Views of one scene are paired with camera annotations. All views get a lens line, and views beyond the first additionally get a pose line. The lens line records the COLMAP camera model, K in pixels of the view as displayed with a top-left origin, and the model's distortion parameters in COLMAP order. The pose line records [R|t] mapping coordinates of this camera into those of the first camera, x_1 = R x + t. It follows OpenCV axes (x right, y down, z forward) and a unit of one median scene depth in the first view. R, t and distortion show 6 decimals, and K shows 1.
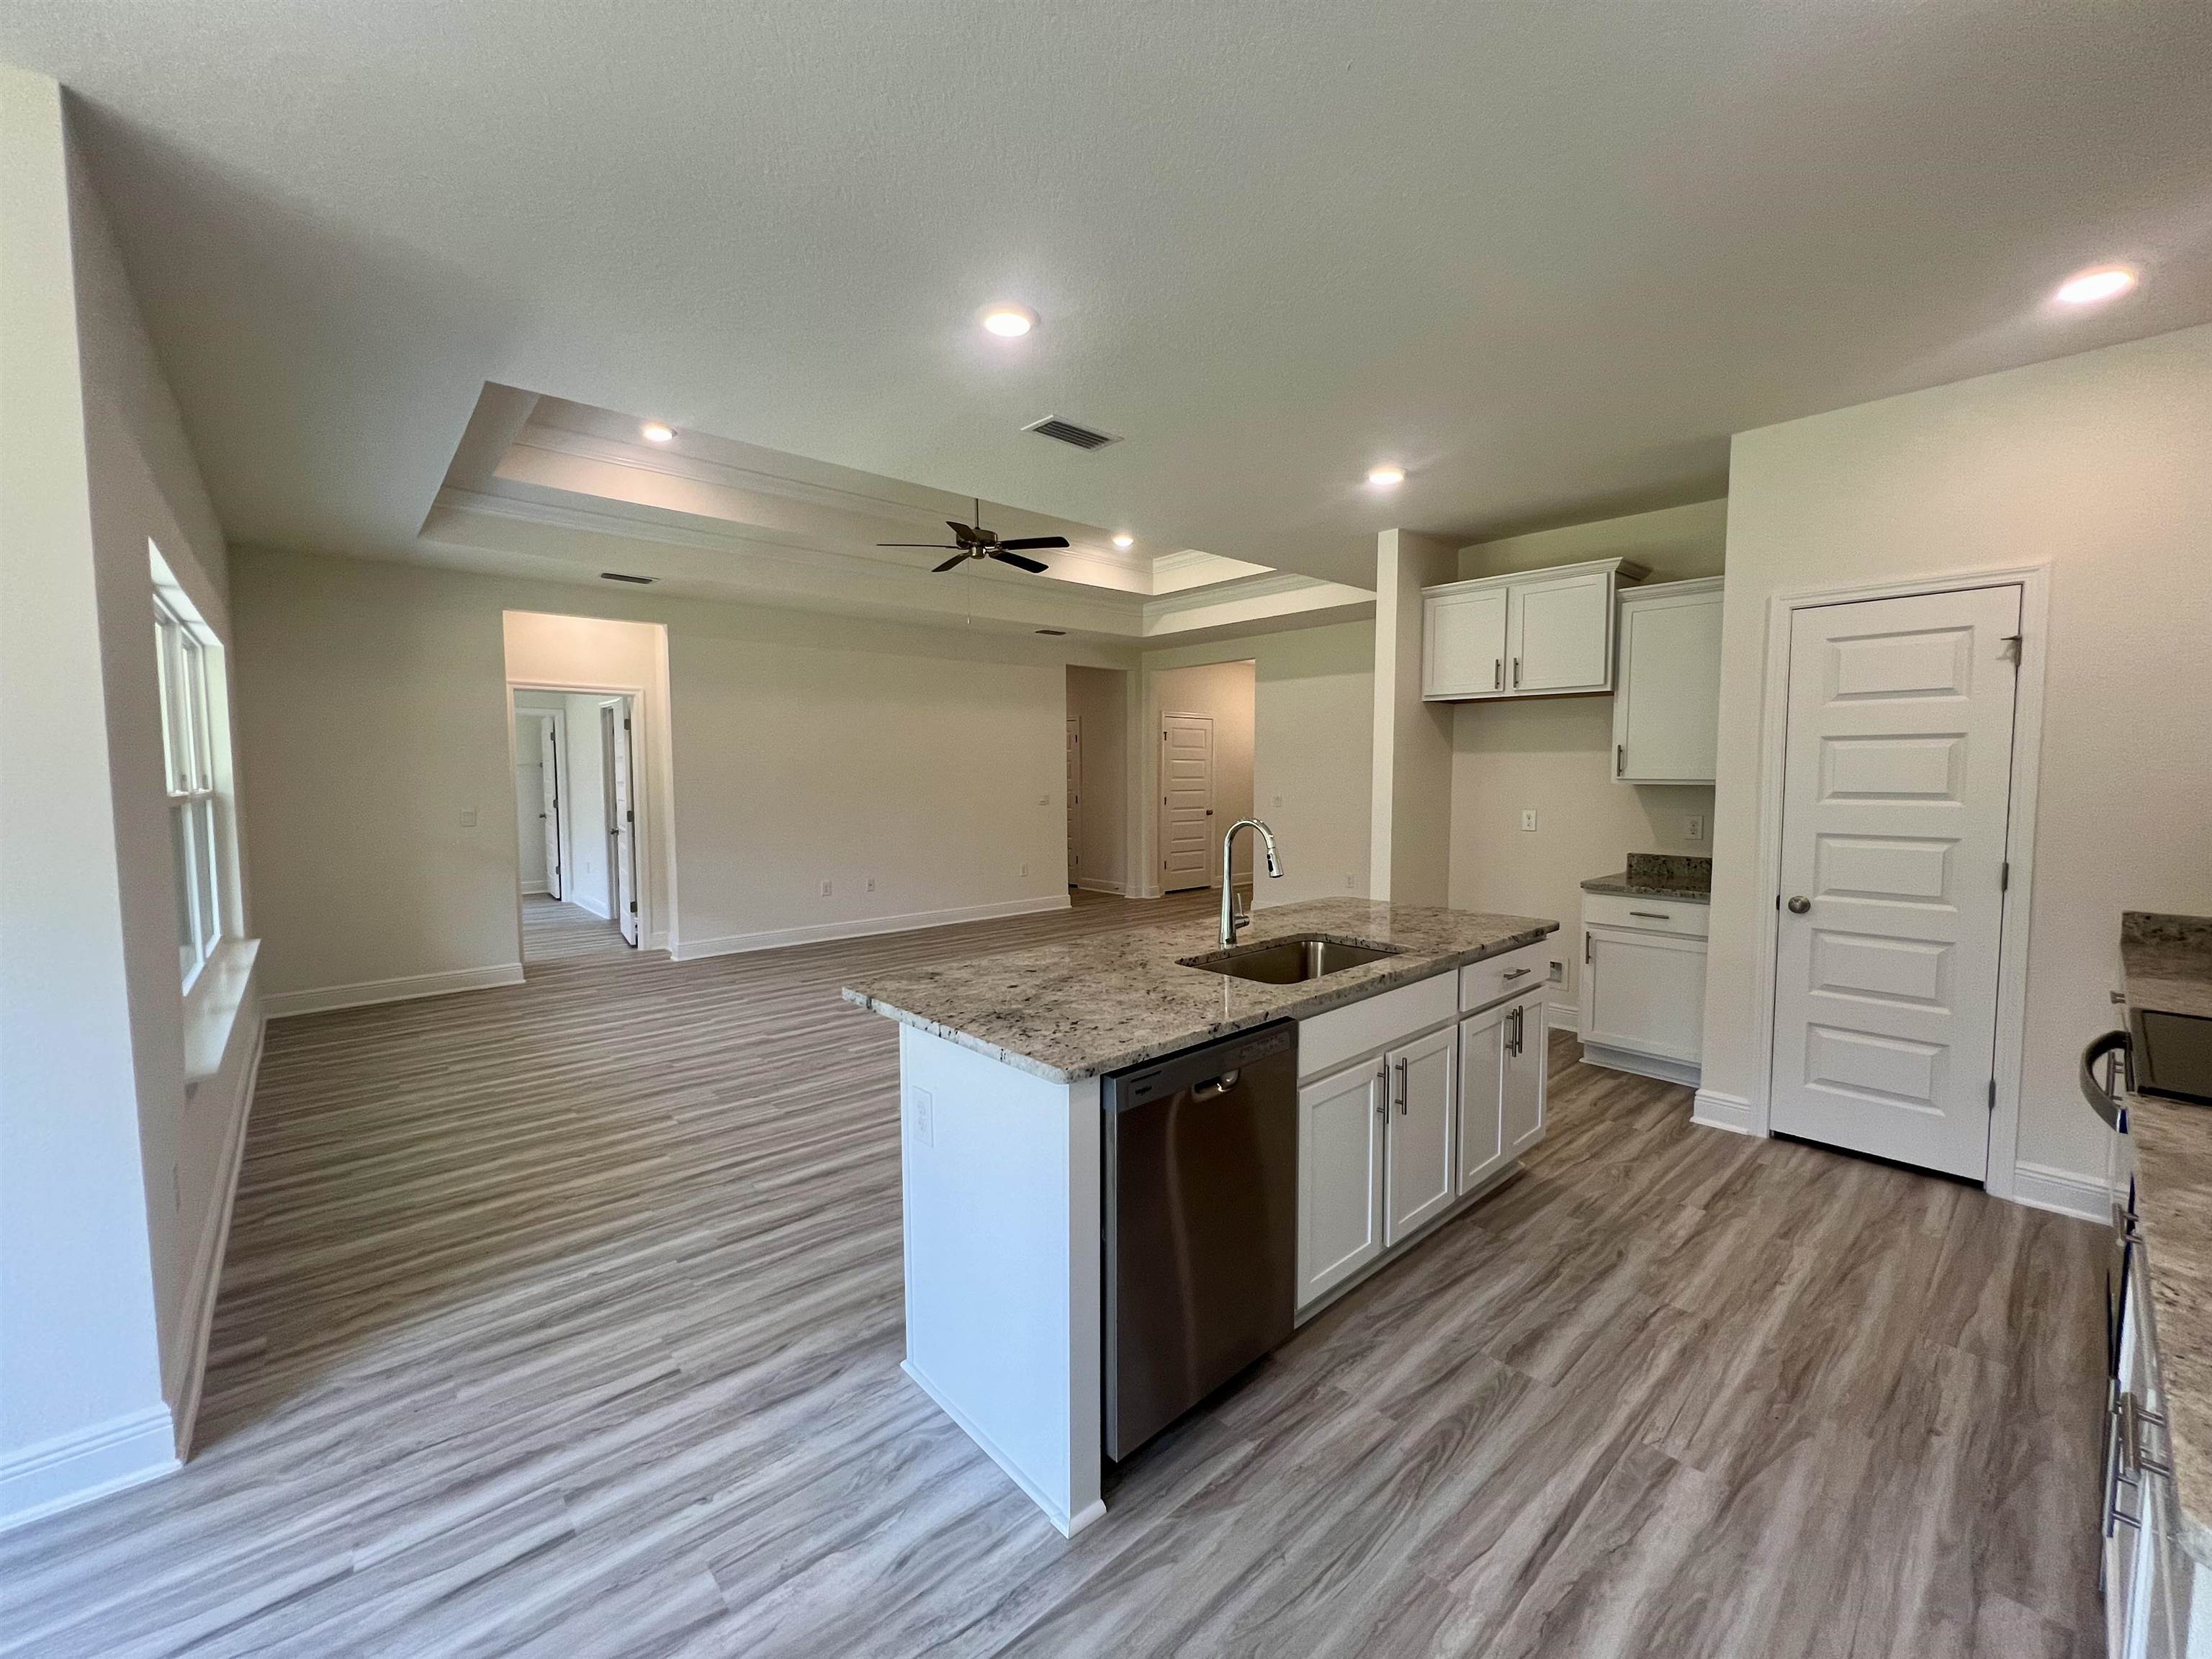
lens RADIAL K [[891.3, 0, 1103.1], [0, 891.3, 828.8], [0, 0, 1]] dist [-0.003590, 0.001804]
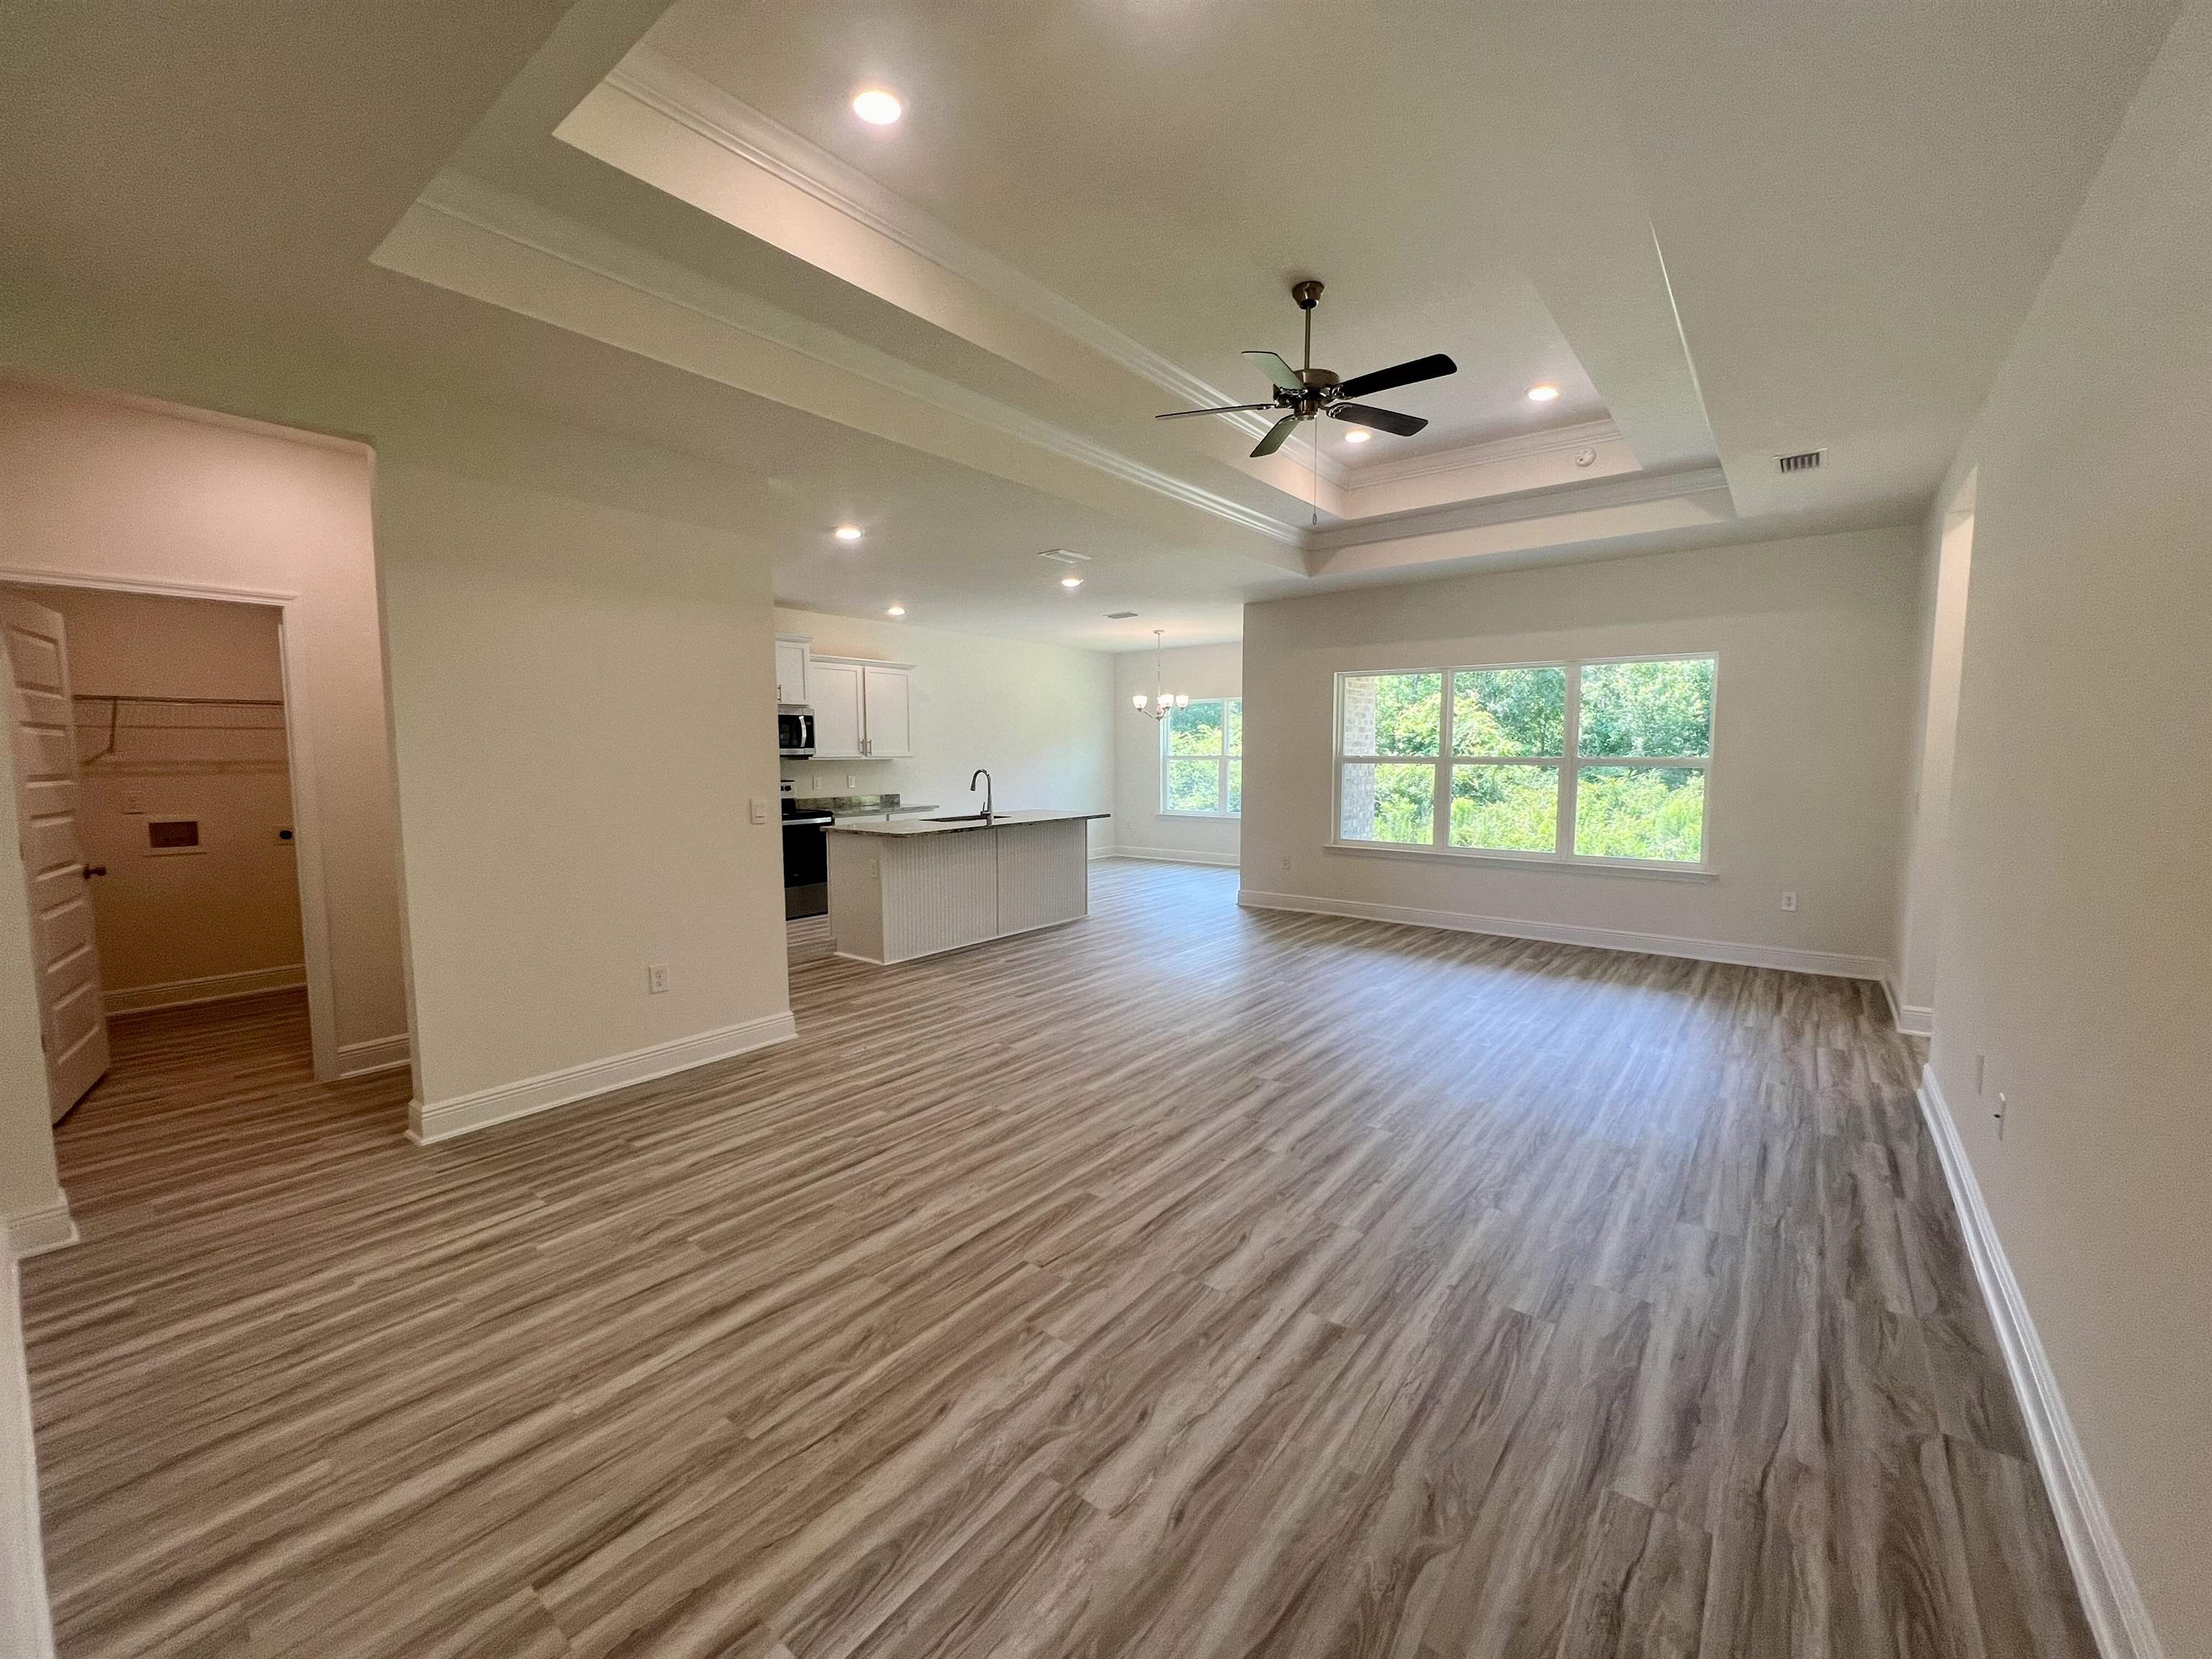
lens RADIAL K [[891.3, 0, 1102.0], [0, 891.3, 830.8], [0, 0, 1]] dist [-0.003590, 0.001804]
pose [[-0.984844, 0.024359, -0.171722, 0.231745], [-0.002766, 0.987757, 0.155975, -0.201630], [0.173419, 0.154086, -0.972720, 3.043333]]
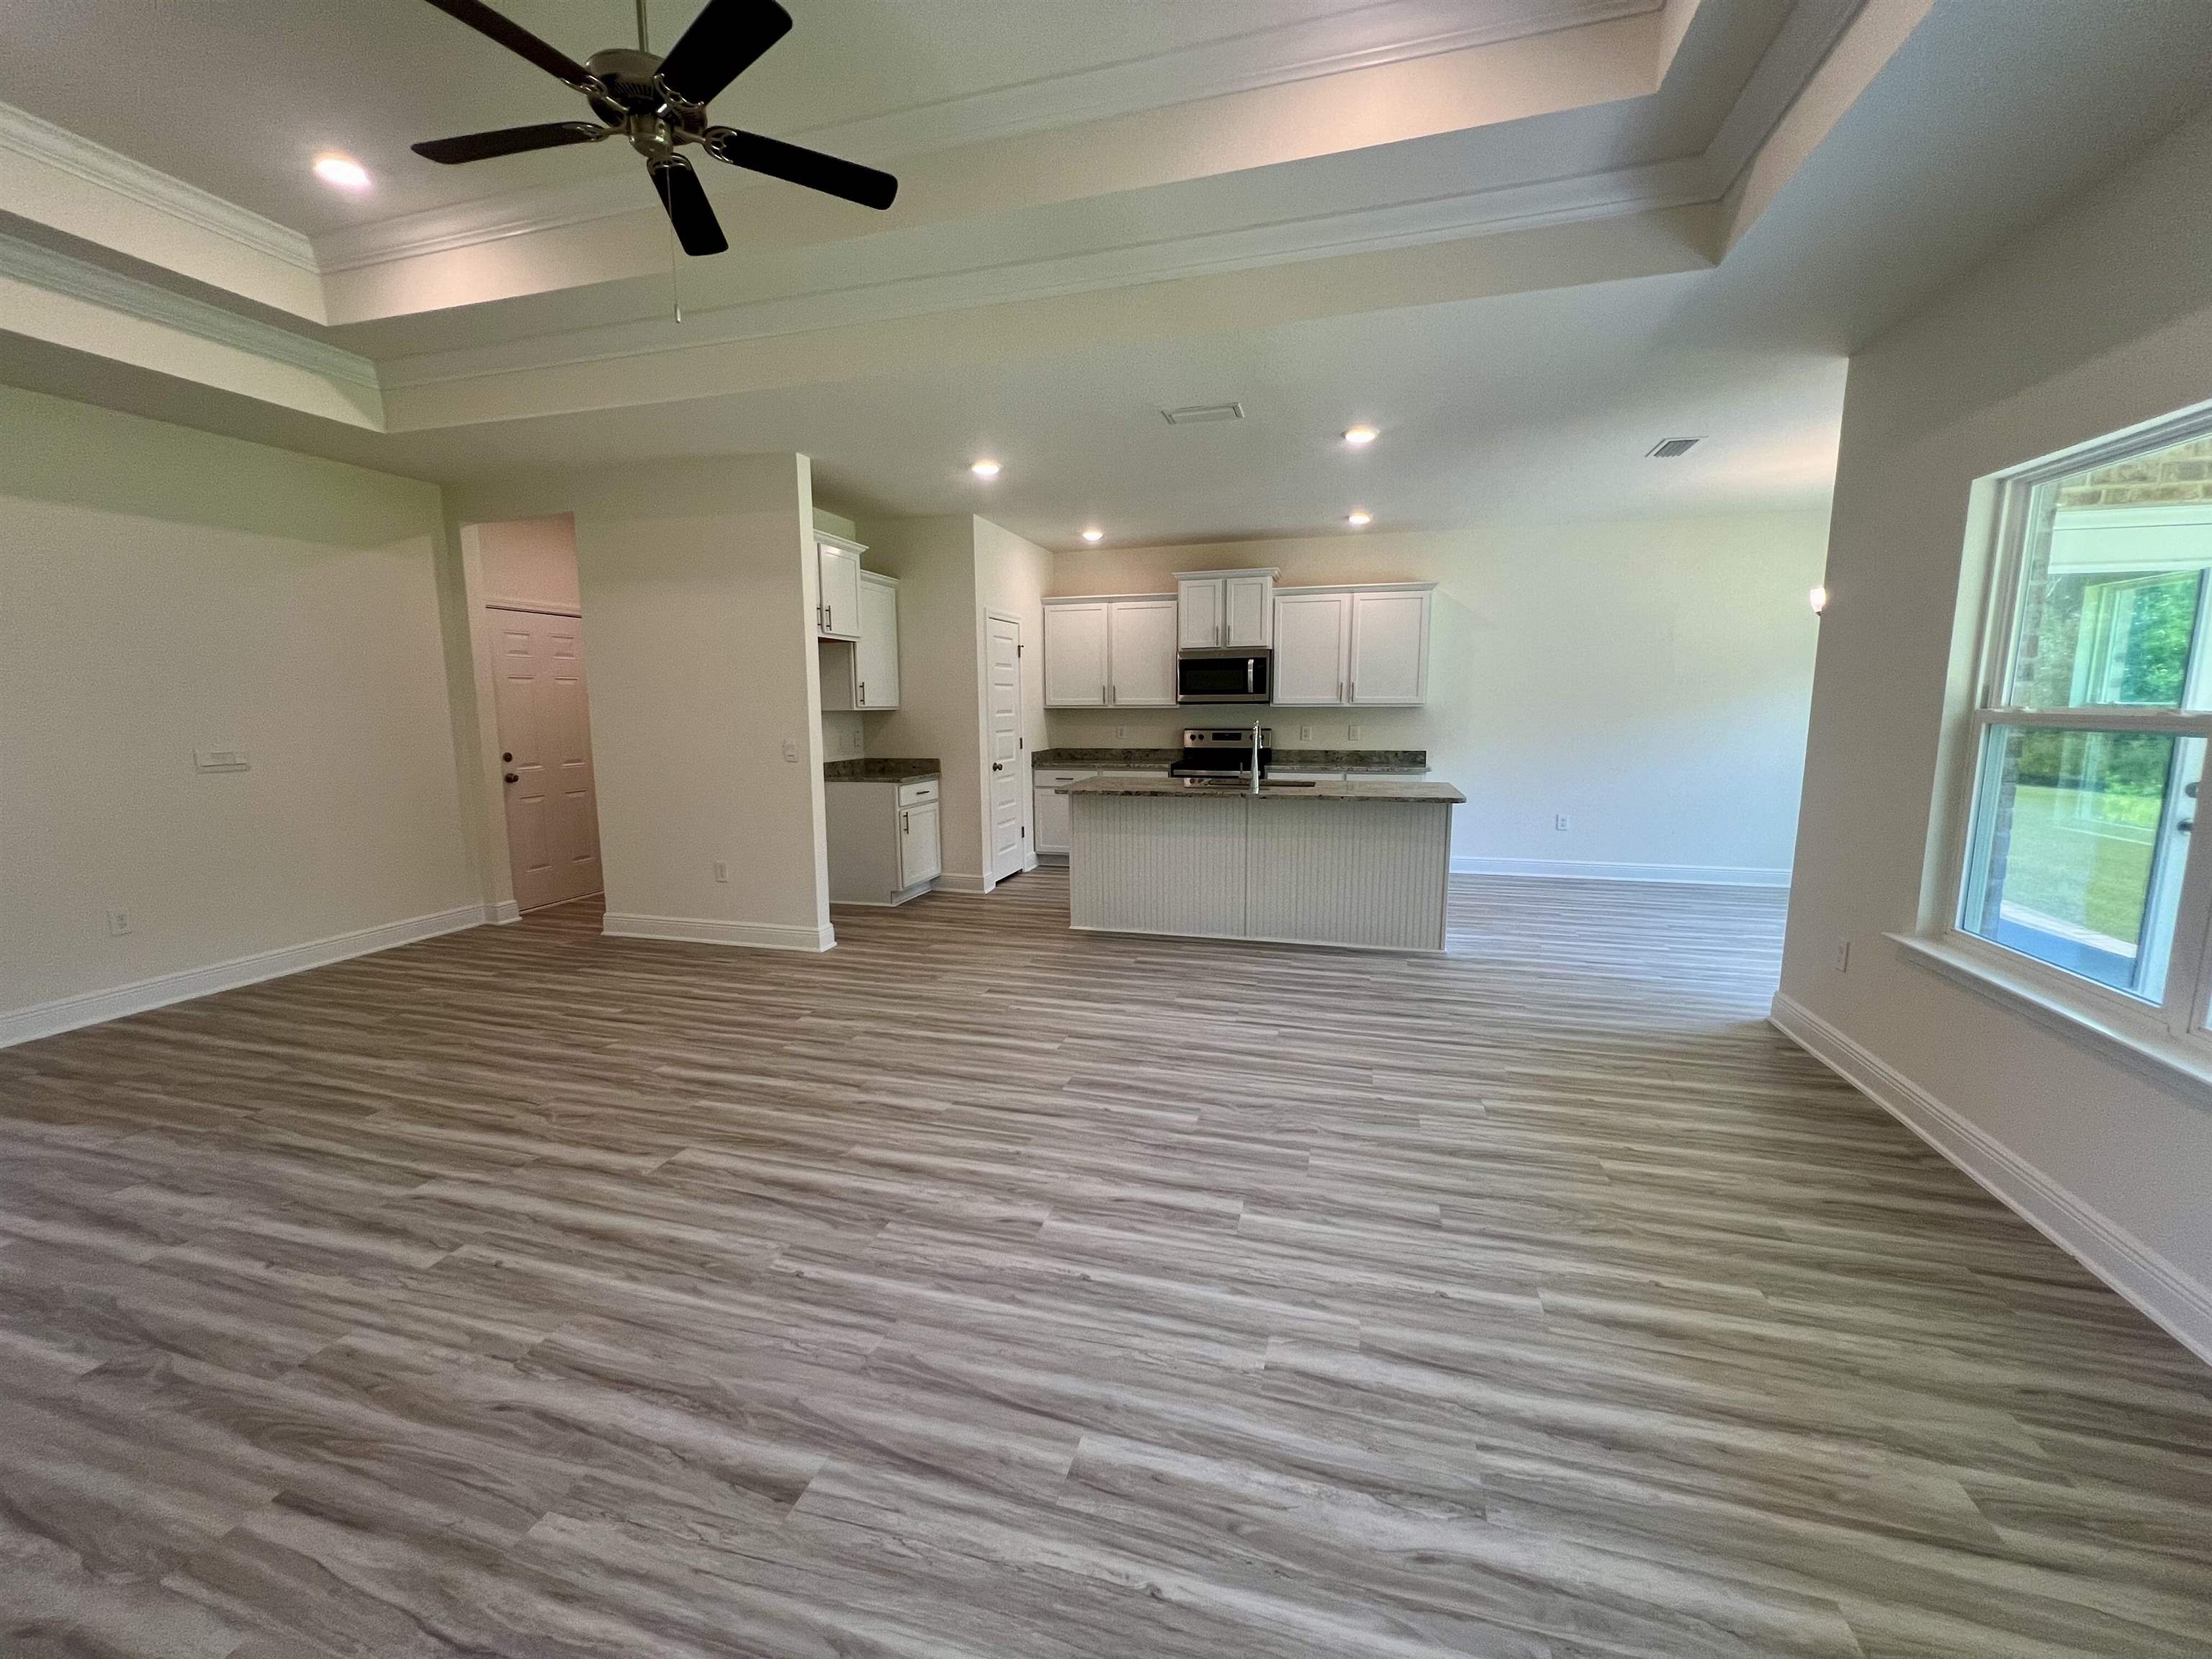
lens RADIAL K [[884.3, 0, 1099.4], [0, 884.3, 831.8], [0, 0, 1]] dist [-0.005072, 0.002048]
pose [[-0.531897, -0.115681, 0.838870, -1.122058], [0.064891, 0.982144, 0.176583, -0.117856], [-0.844319, 0.148359, -0.514893, 1.986739]]
